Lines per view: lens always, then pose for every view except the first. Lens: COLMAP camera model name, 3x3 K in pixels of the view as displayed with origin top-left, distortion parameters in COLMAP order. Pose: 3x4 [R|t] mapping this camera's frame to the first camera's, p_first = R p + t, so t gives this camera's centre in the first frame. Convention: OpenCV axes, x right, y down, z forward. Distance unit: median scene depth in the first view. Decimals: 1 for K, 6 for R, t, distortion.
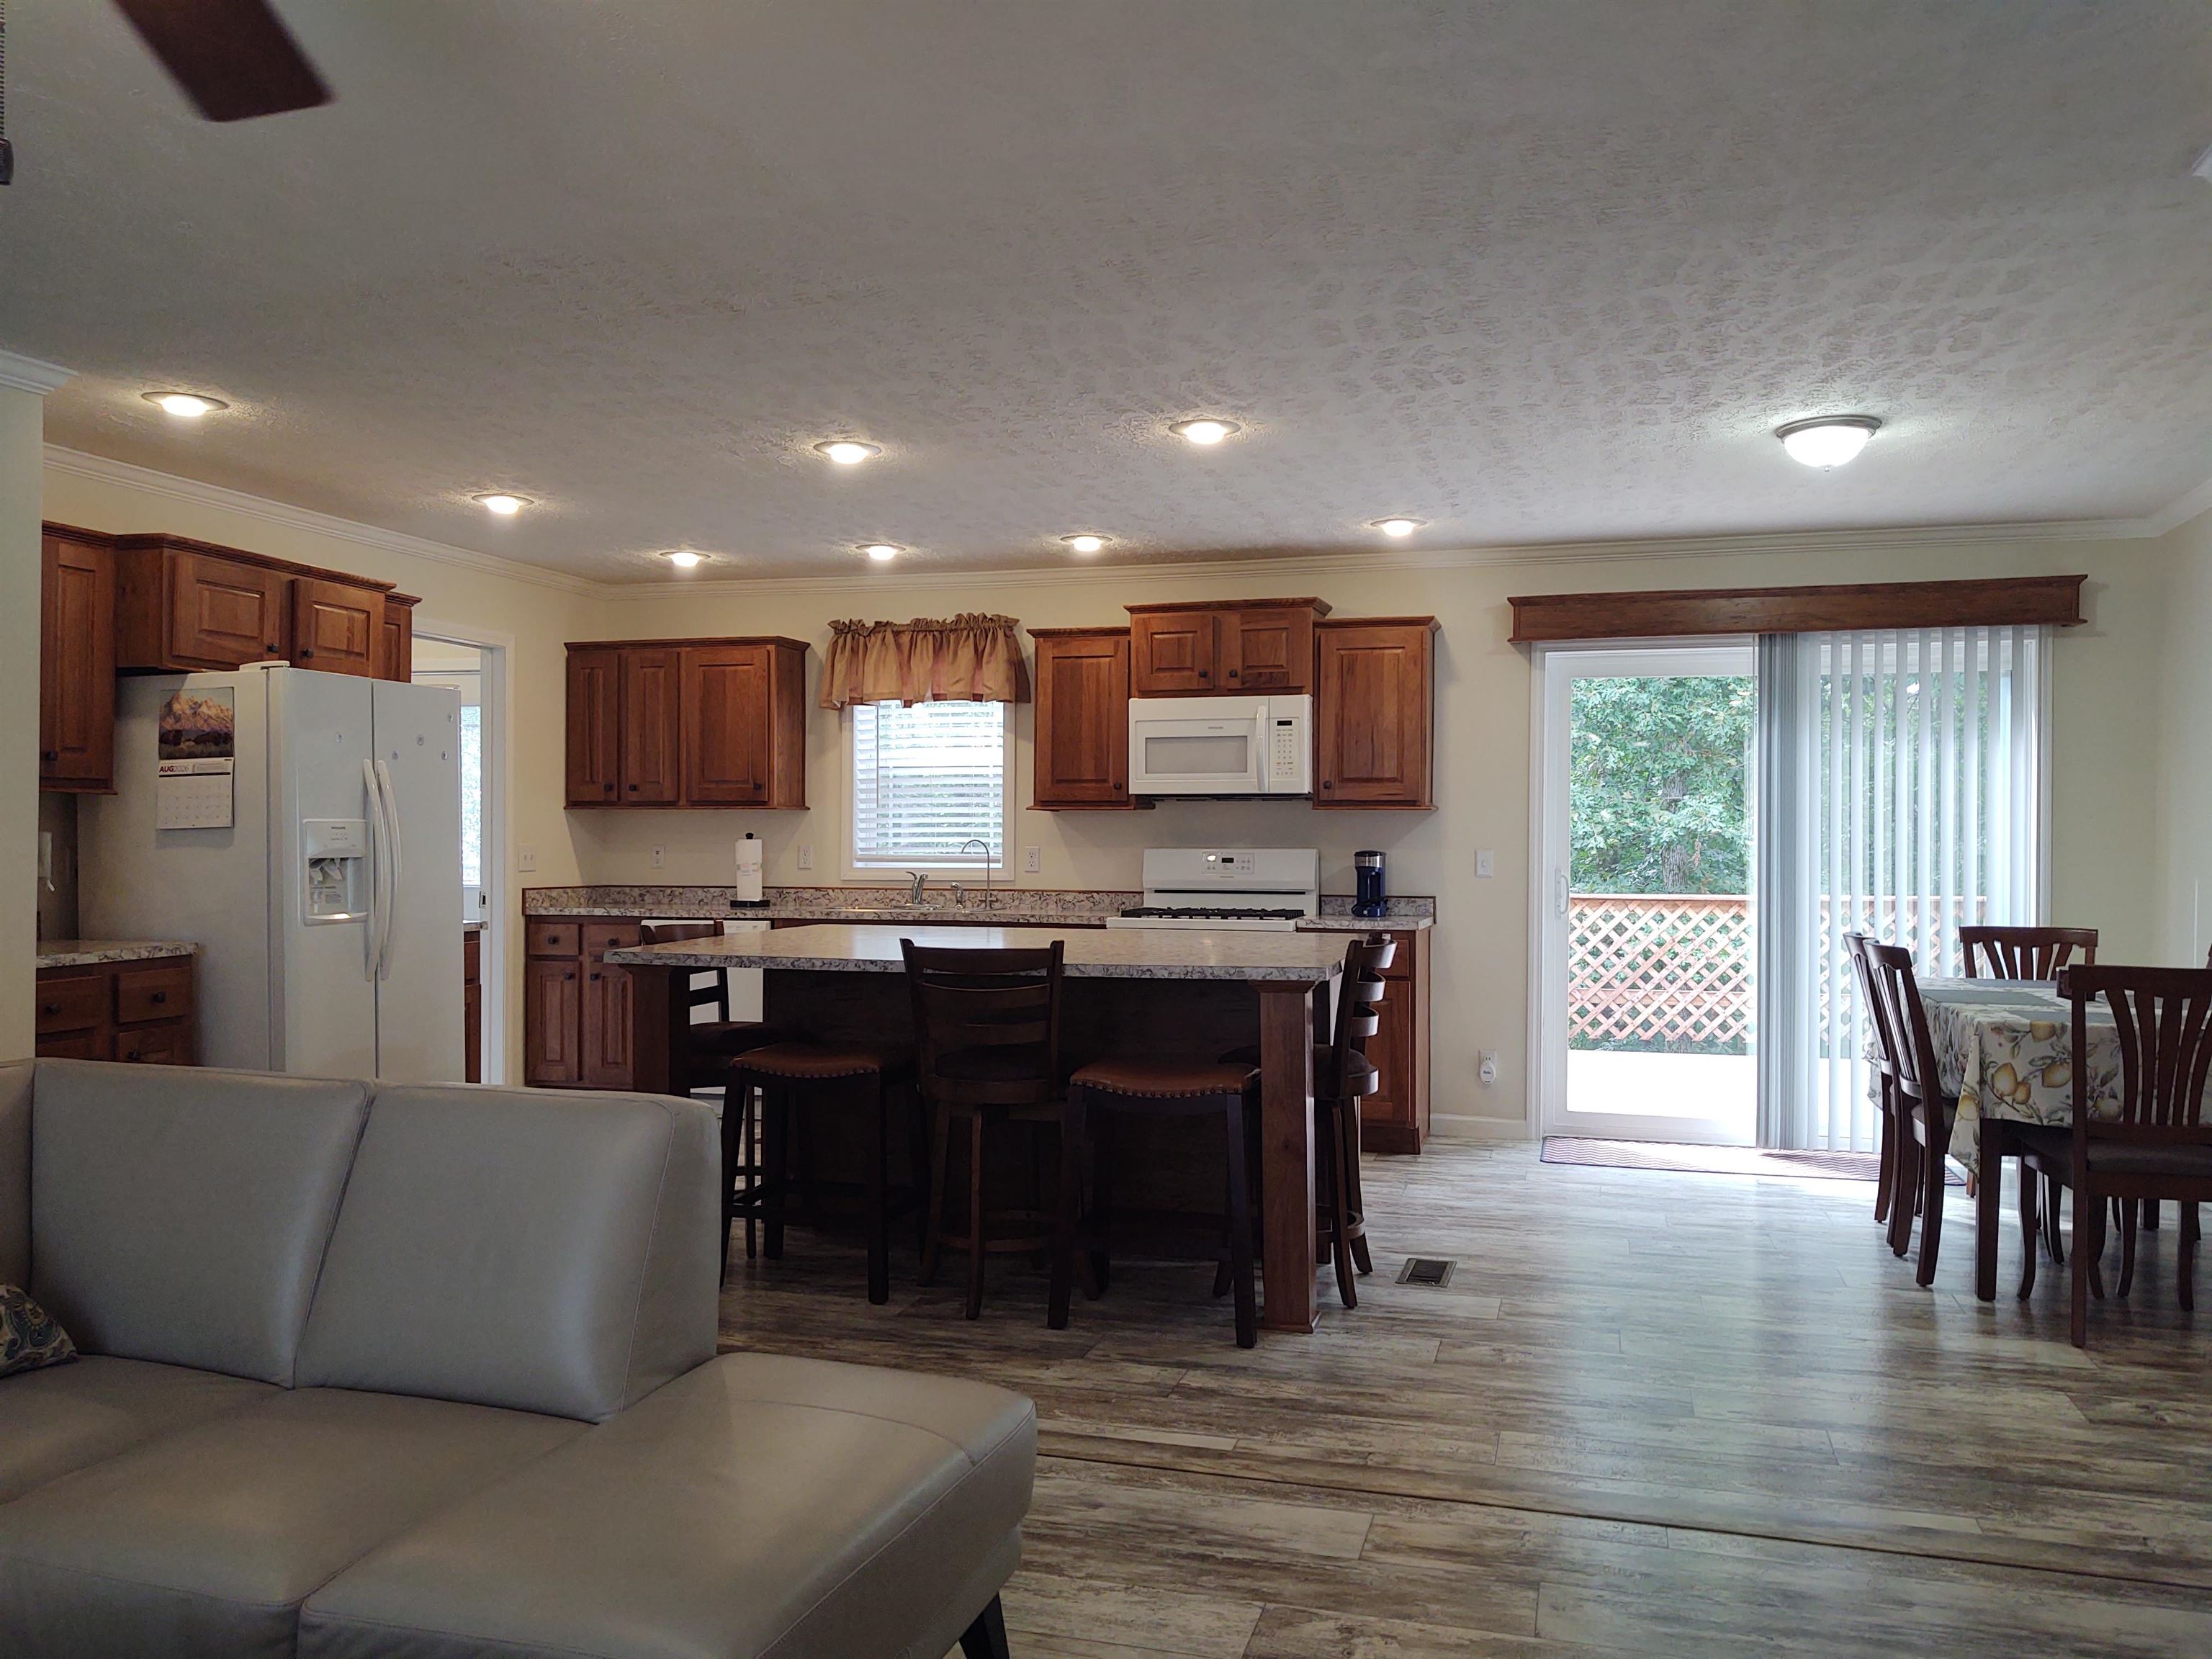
lens RADIAL K [[1671.2, 0, 1139.4], [0, 1671.2, 822.2], [0, 0, 1]] dist [0.071897, -0.070155]
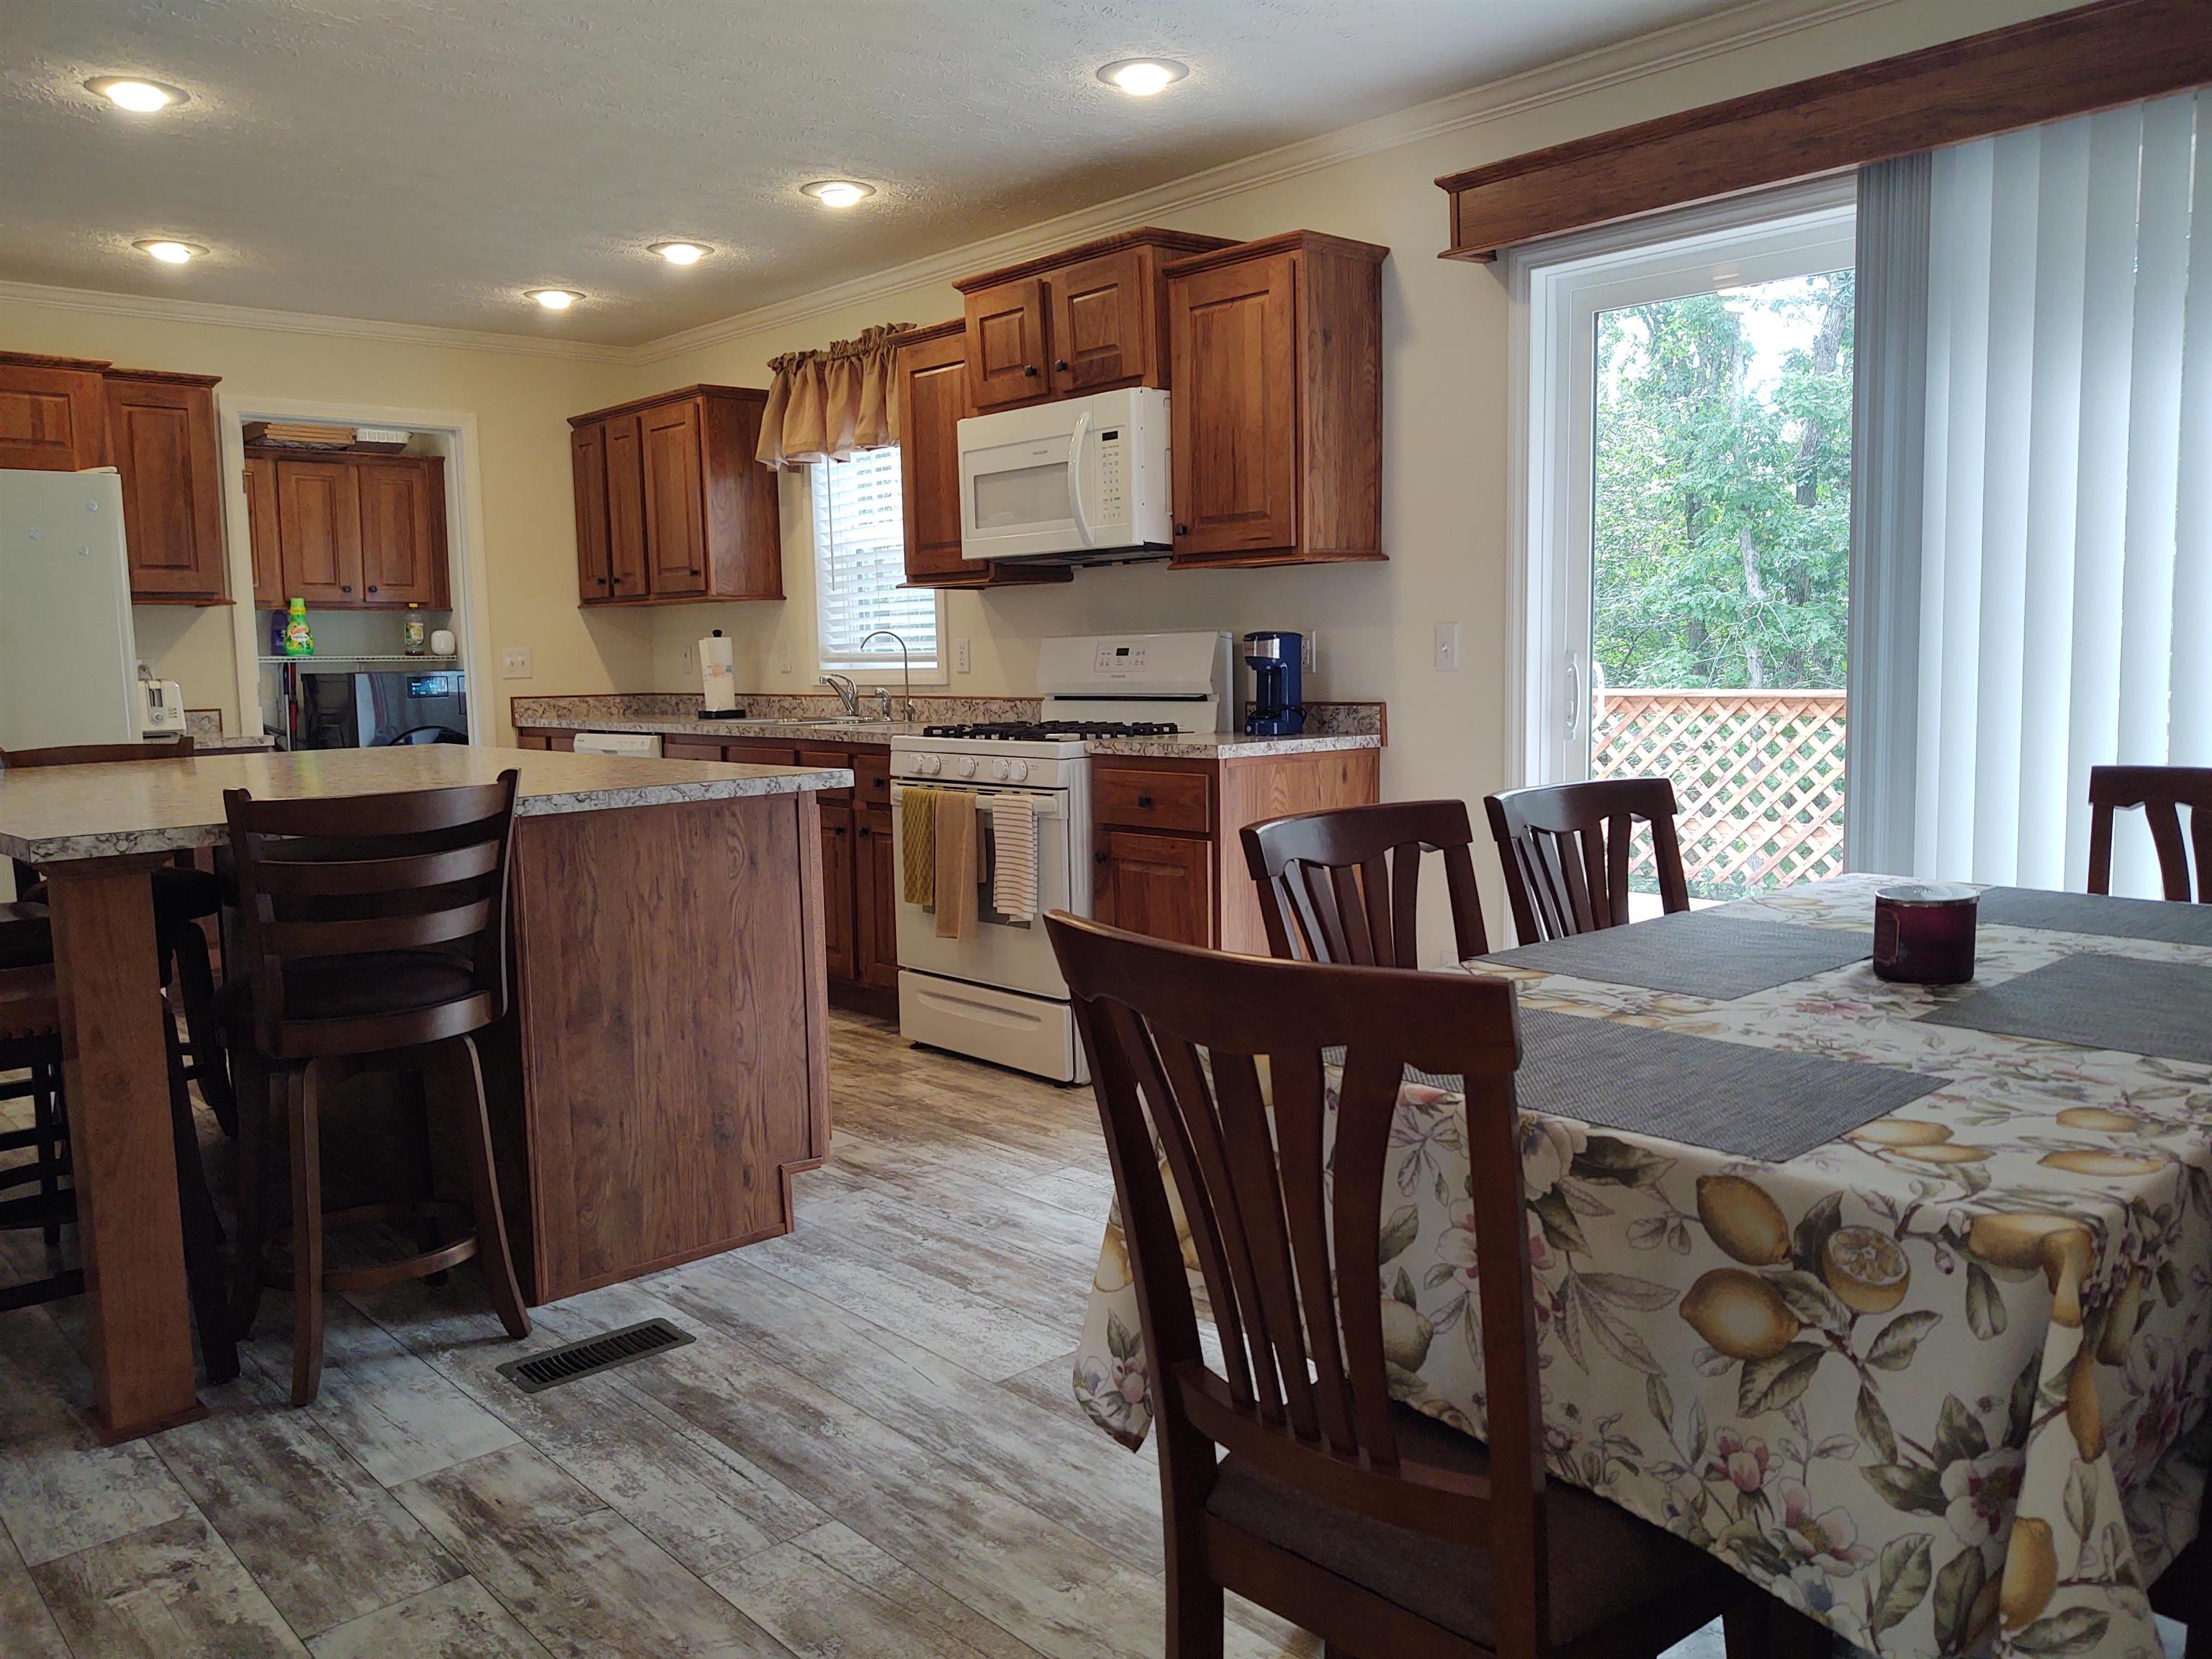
lens RADIAL K [[1709.9, 0, 1107.5], [0, 1709.9, 813.9], [0, 0, 1]] dist [0.047818, -0.080225]
pose [[0.849252, 0.029155, -0.527182, 0.428796], [0.030249, 0.994148, 0.103709, 0.016755], [0.527120, -0.104022, 0.843400, 0.415448]]
